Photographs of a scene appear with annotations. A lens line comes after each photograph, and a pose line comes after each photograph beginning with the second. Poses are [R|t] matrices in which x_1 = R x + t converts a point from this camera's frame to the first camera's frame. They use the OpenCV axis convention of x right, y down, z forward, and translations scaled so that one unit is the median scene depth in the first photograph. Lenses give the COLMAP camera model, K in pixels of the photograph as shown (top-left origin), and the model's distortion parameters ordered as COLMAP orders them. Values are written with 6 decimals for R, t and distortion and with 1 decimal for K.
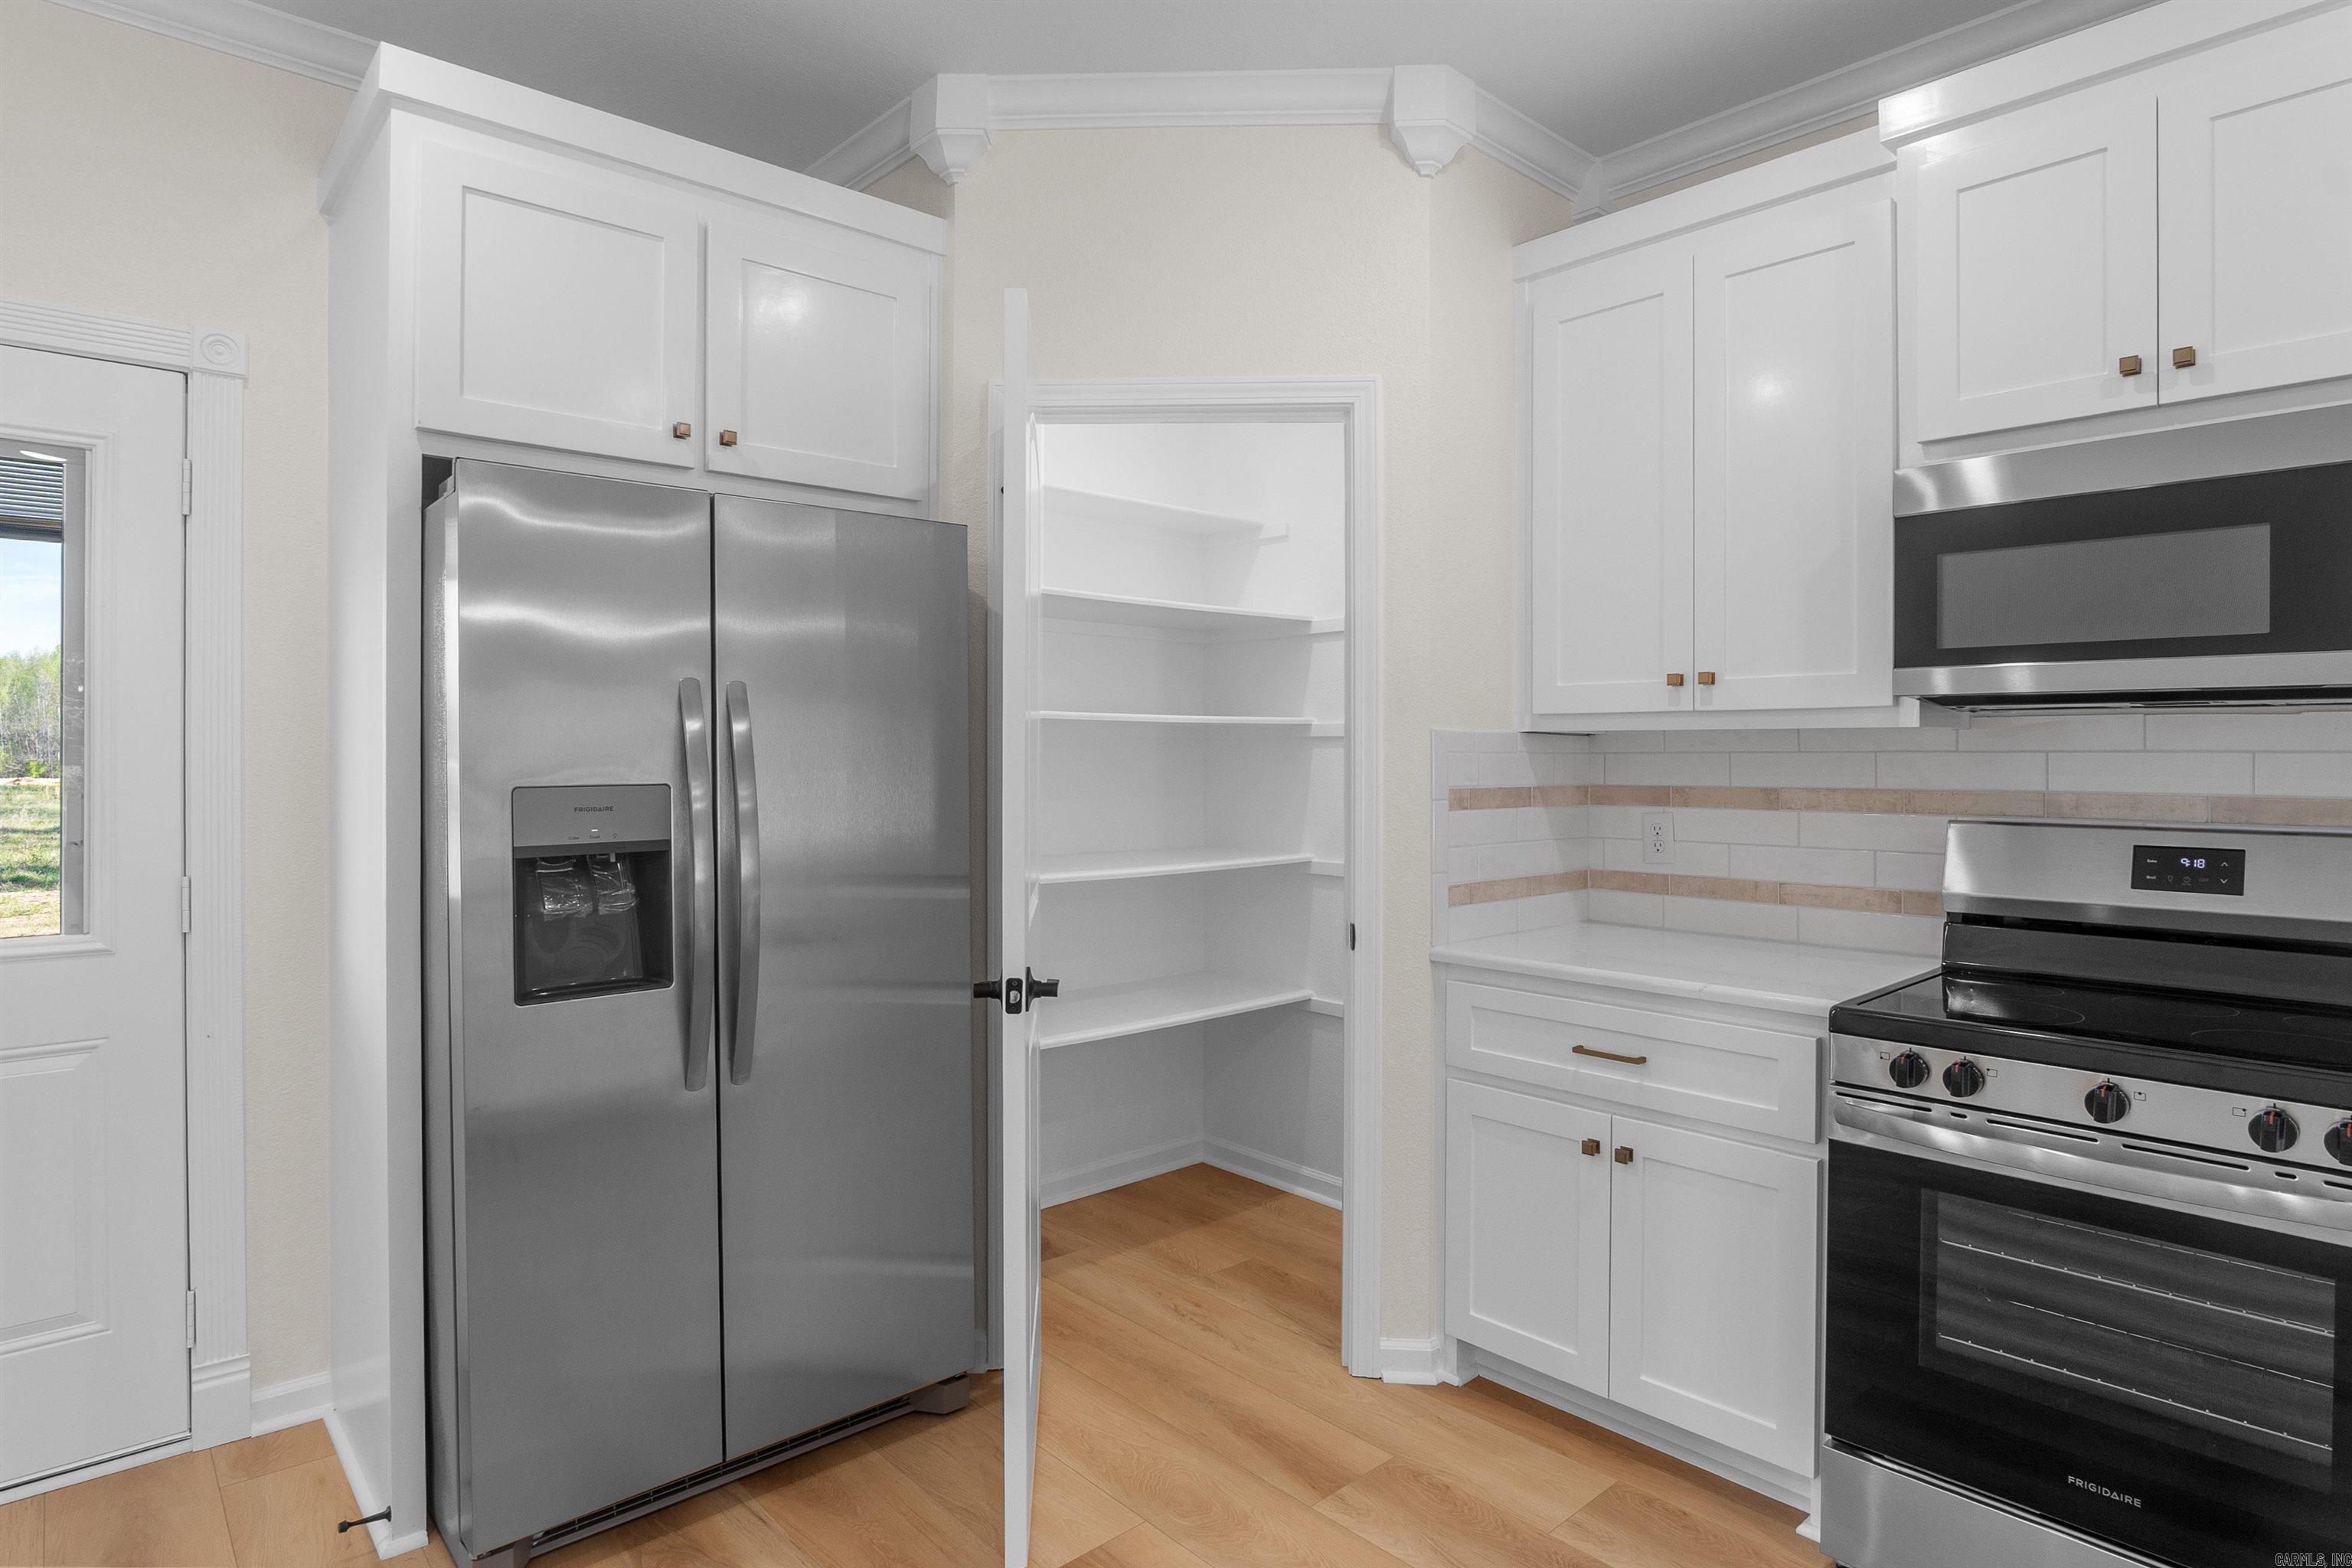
lens RADIAL K [[1263.5, 0, 1185.2], [0, 1263.5, 752.1], [0, 0, 1]] dist [-0.034778, 0.010052]
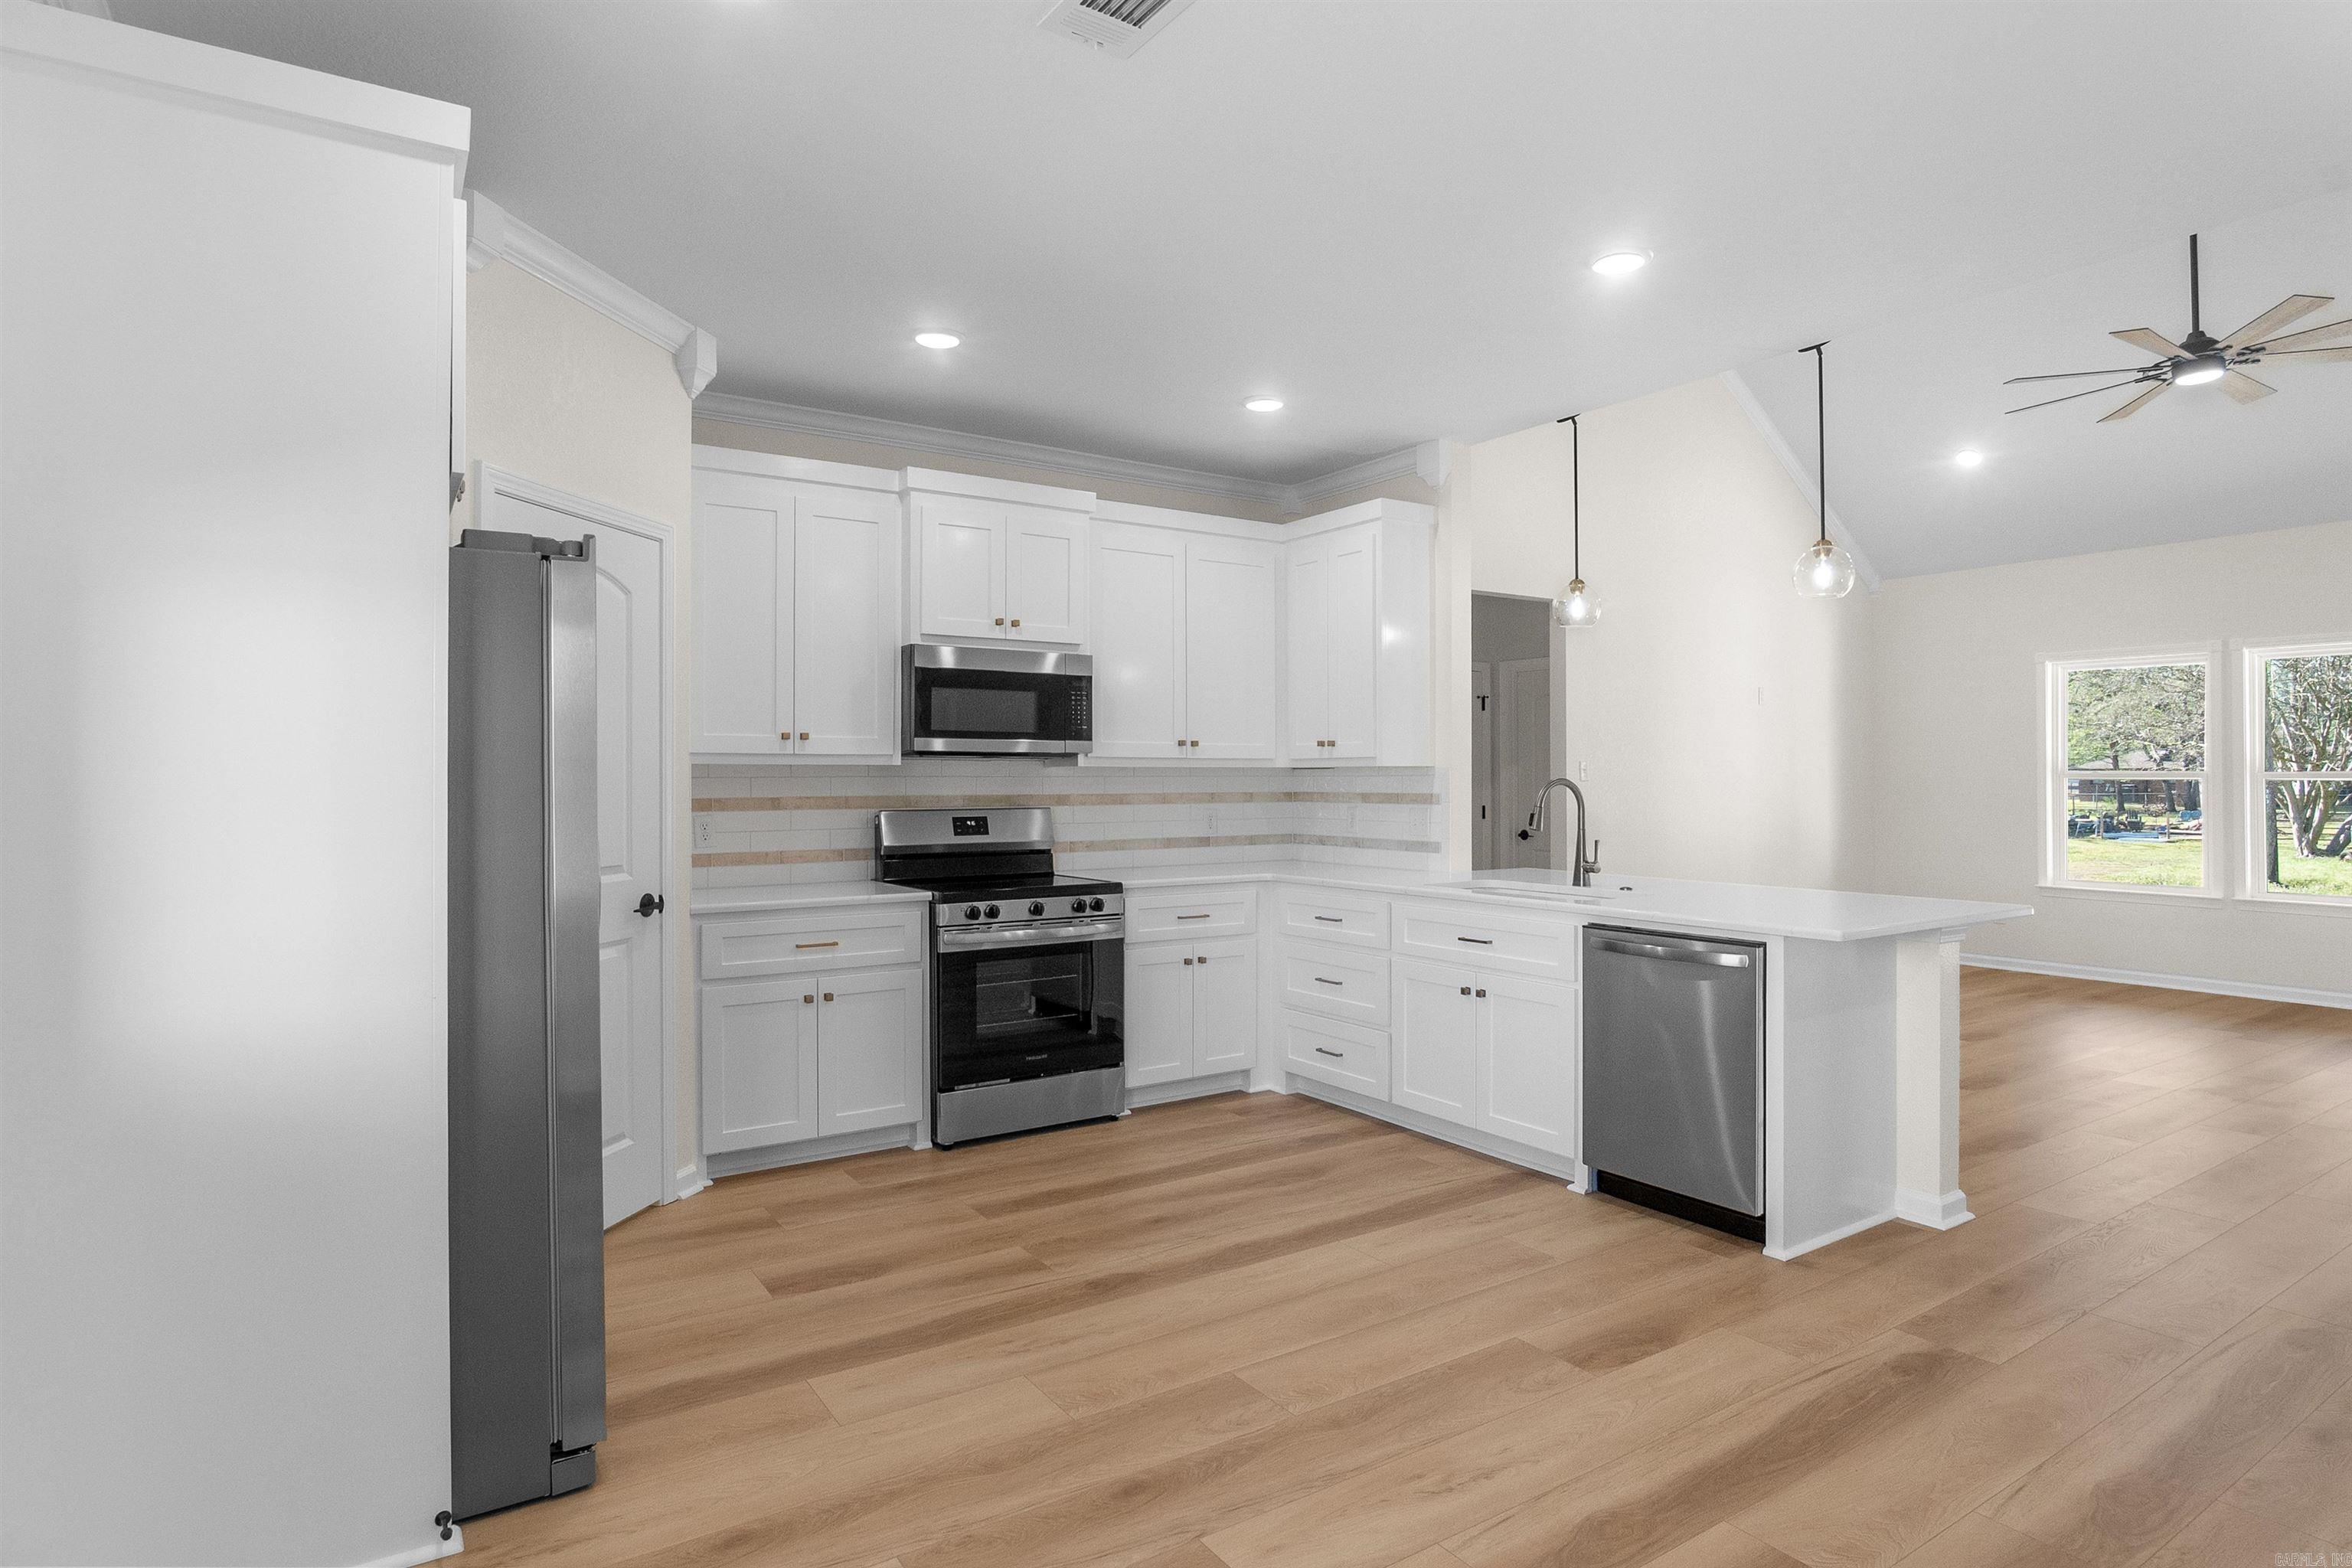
lens RADIAL K [[1263.5, 0, 1179.2], [0, 1263.5, 768.3], [0, 0, 1]] dist [-0.034778, 0.010052]
pose [[0.156699, 0.005854, 0.987629, -1.348196], [0.000954, 0.999981, -0.006078, -0.001049], [-0.987646, 0.001895, 0.156691, 0.198813]]
